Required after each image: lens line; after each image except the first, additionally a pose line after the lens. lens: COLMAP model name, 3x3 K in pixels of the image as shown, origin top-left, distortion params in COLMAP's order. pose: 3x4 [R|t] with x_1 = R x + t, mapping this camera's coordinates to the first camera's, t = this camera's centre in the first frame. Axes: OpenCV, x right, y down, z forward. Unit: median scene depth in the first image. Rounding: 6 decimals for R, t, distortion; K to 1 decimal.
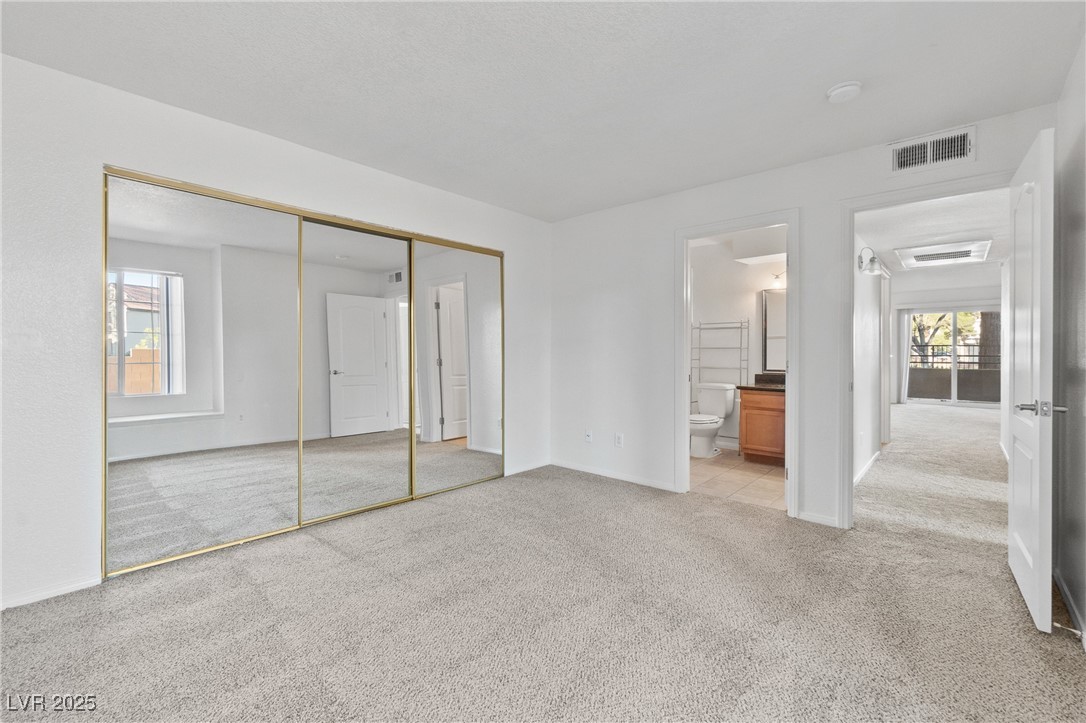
lens RADIAL K [[464.7, 0, 543.0], [0, 464.7, 361.5], [0, 0, 1]] dist [0.000277, -0.000236]
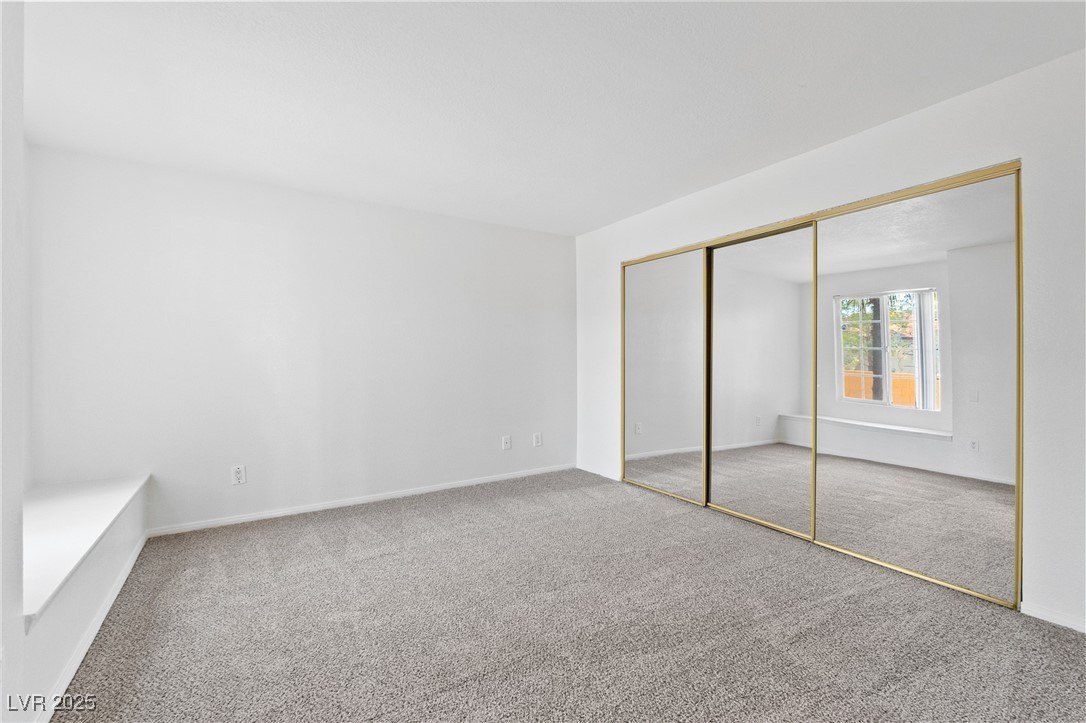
lens RADIAL K [[464.7, 0, 543.0], [0, 464.7, 361.5], [0, 0, 1]] dist [0.000277, -0.000236]
pose [[-0.265631, -0.015757, -0.963946, 0.534268], [-0.042489, 0.999086, -0.004623, 0.006963], [0.963138, 0.039729, -0.266058, 0.647450]]
